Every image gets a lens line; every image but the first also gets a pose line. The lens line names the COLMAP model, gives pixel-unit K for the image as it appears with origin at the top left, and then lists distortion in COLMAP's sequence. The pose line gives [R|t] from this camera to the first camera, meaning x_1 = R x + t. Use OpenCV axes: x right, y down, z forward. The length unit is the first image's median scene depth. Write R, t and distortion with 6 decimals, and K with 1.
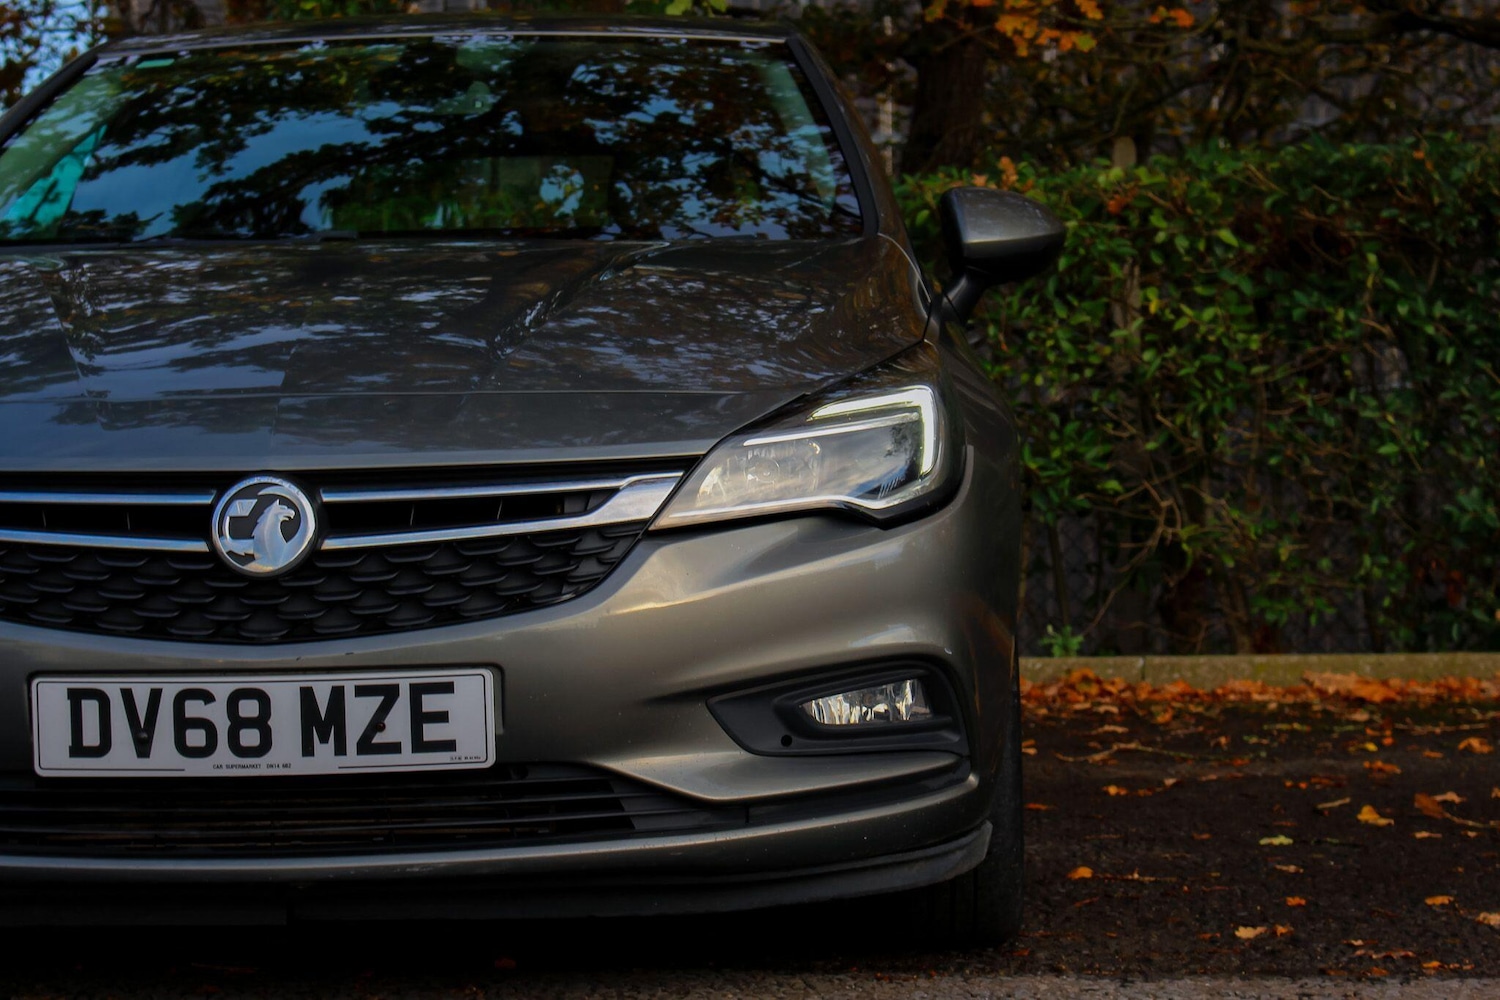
lens RADIAL K [[3490.0, 0, 708.1], [0, 3490.0, 537.1], [0, 0, 1]] dist [0.043373, 0.000000]
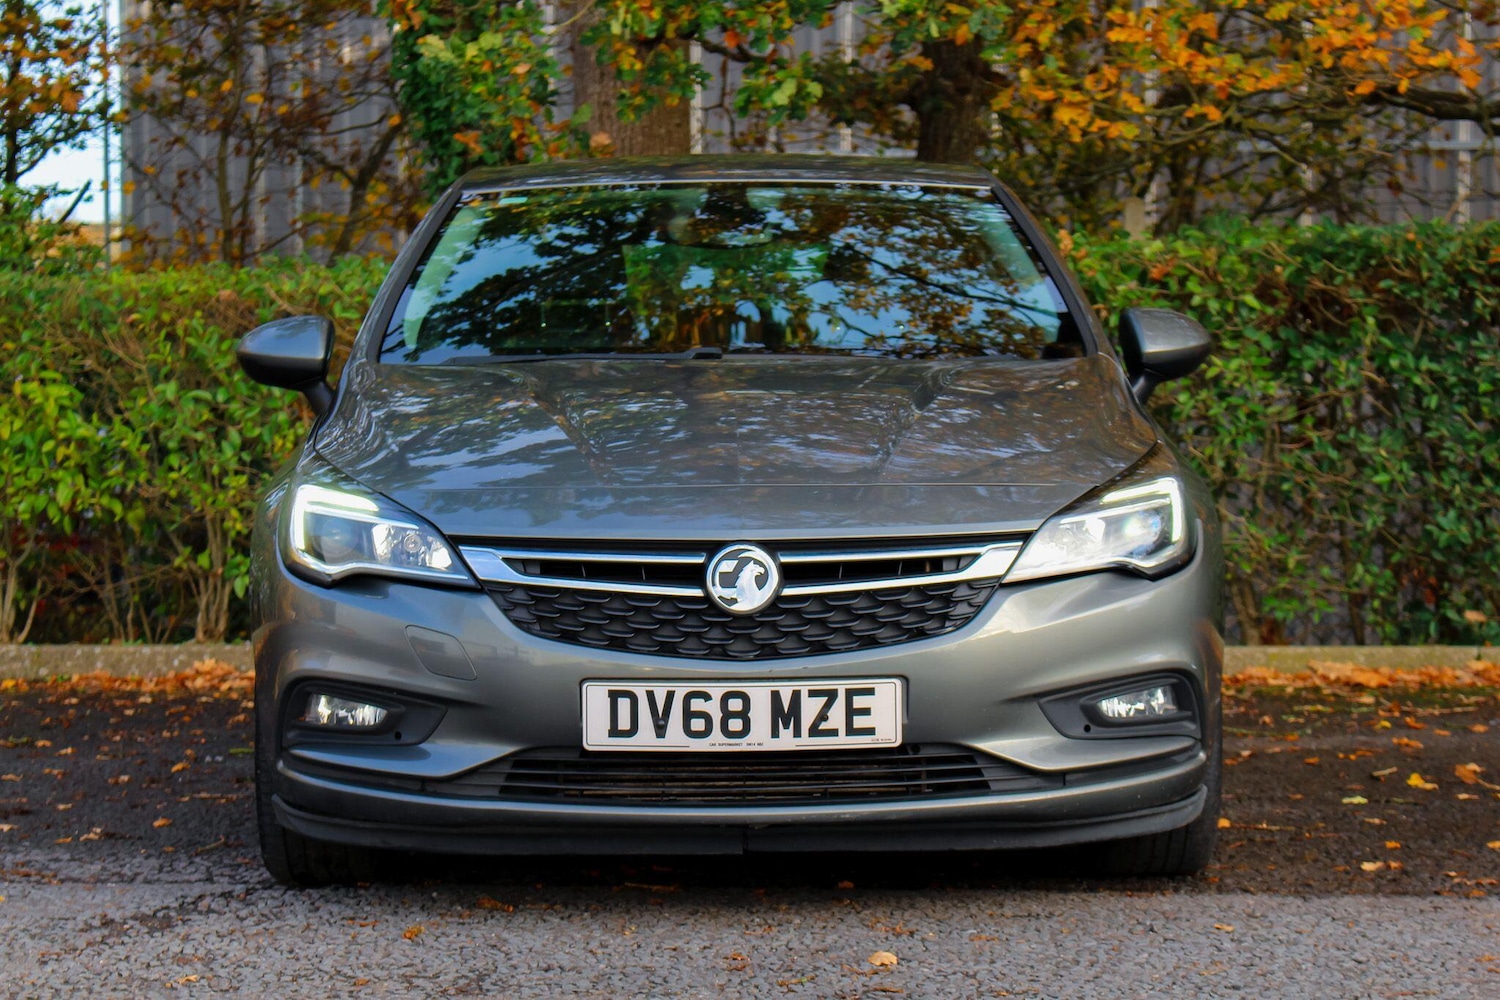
lens RADIAL K [[3490.0, 0, 753.6], [0, 3490.0, 512.8], [0, 0, 1]] dist [0.043373, 0.000000]
pose [[0.998449, 0.009573, 0.054845, -0.189574], [-0.009818, 0.999943, 0.004188, -0.034405], [-0.054802, -0.004720, 0.998486, -0.419130]]
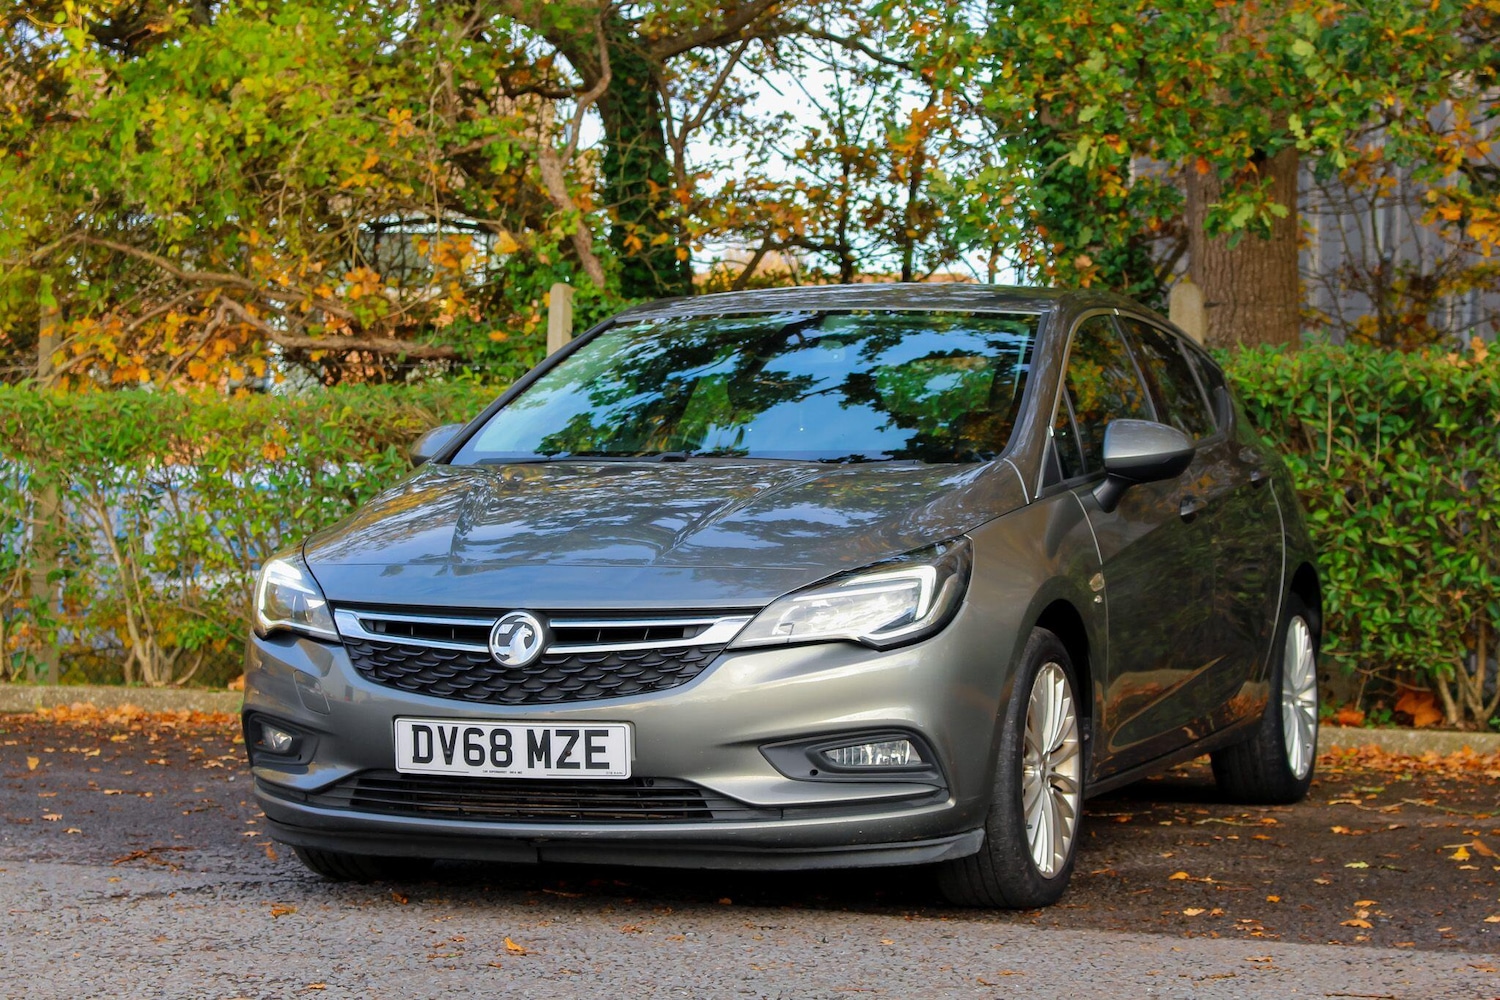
lens RADIAL K [[3490.0, 0, 757.1], [0, 3490.0, 521.8], [0, 0, 1]] dist [0.043373, 0.000000]
pose [[0.950809, 0.023305, -0.308898, 0.512123], [-0.028554, 0.999514, -0.012484, -0.042026], [0.308457, 0.020690, 0.951013, -0.635013]]
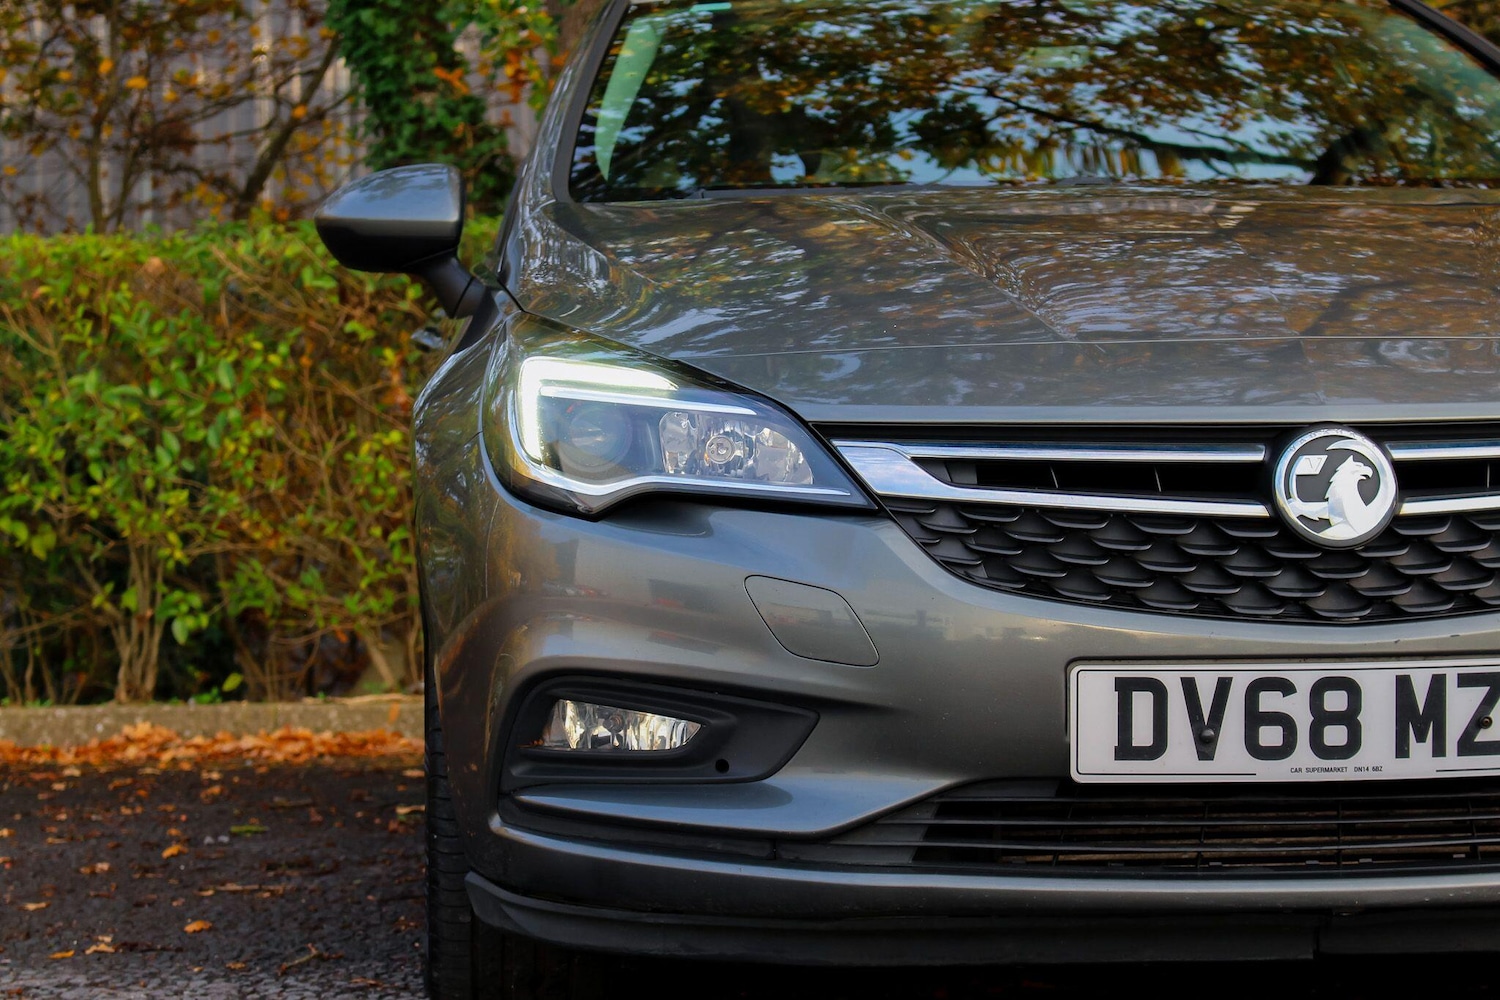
lens RADIAL K [[3490.0, 0, 729.5], [0, 3490.0, 501.1], [0, 0, 1]] dist [0.043373, 0.000000]
pose [[0.993843, 0.004984, 0.110683, -0.344054], [-0.001580, 0.999524, -0.030818, 0.025090], [-0.110784, 0.030453, 0.993378, 0.162687]]
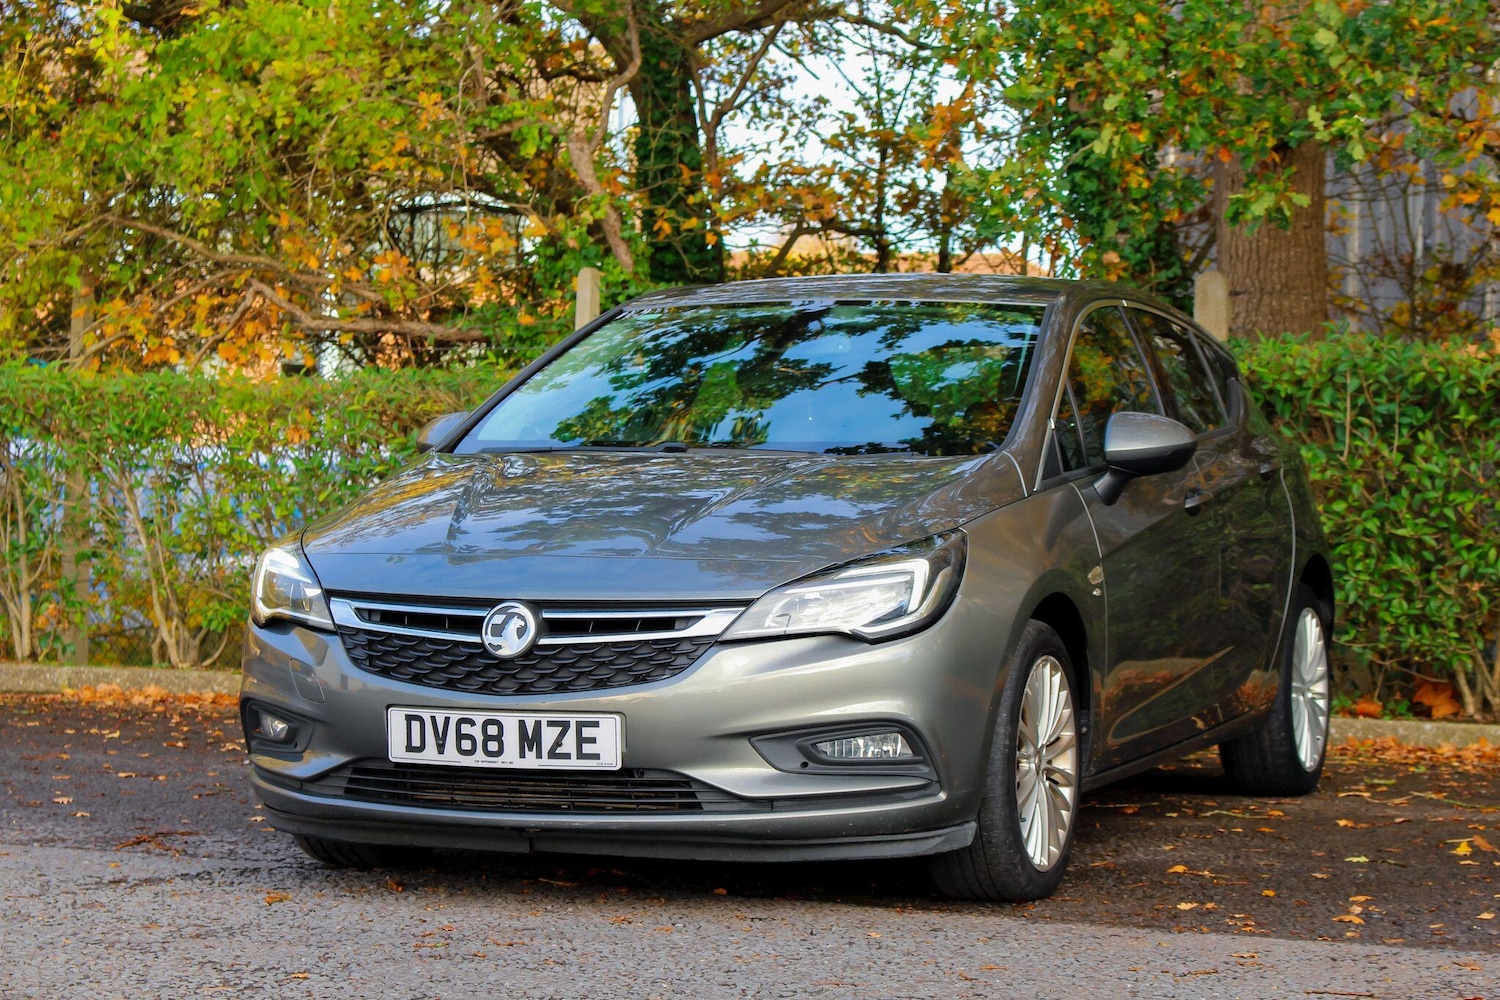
lens RADIAL K [[3490.0, 0, 764.7], [0, 3490.0, 524.4], [0, 0, 1]] dist [0.043373, 0.000000]
pose [[0.946513, 0.031438, -0.321131, 0.540657], [-0.035046, 0.999371, -0.005458, -0.049152], [0.320757, 0.016420, 0.947019, -0.628403]]
